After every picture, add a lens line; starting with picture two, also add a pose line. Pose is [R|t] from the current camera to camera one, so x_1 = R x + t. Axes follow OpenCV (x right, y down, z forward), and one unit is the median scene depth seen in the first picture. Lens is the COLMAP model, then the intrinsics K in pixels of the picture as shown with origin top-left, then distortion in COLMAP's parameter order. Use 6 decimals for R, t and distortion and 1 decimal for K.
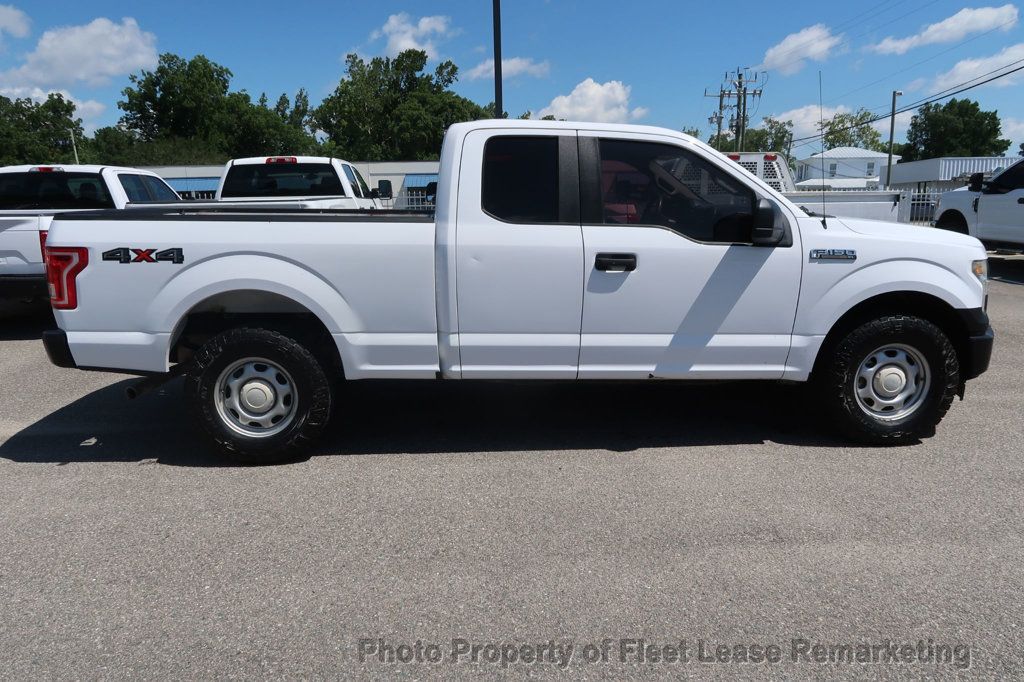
lens RADIAL K [[720.4, 0, 491.1], [0, 720.4, 348.1], [0, 0, 1]] dist [-0.029722, 0.024134]
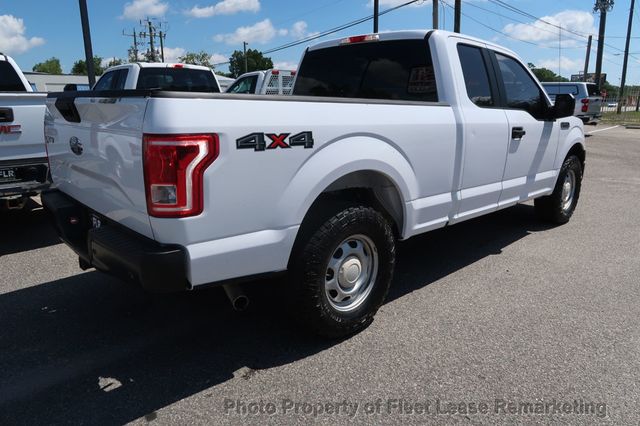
lens RADIAL K [[450.3, 0, 307.9], [0, 450.3, 213.3], [0, 0, 1]] dist [-0.029722, 0.024134]
pose [[0.761899, -0.146637, 0.630878, -0.810481], [0.125458, 0.988999, 0.078364, -0.080023], [-0.635429, 0.019444, 0.771915, 0.554497]]
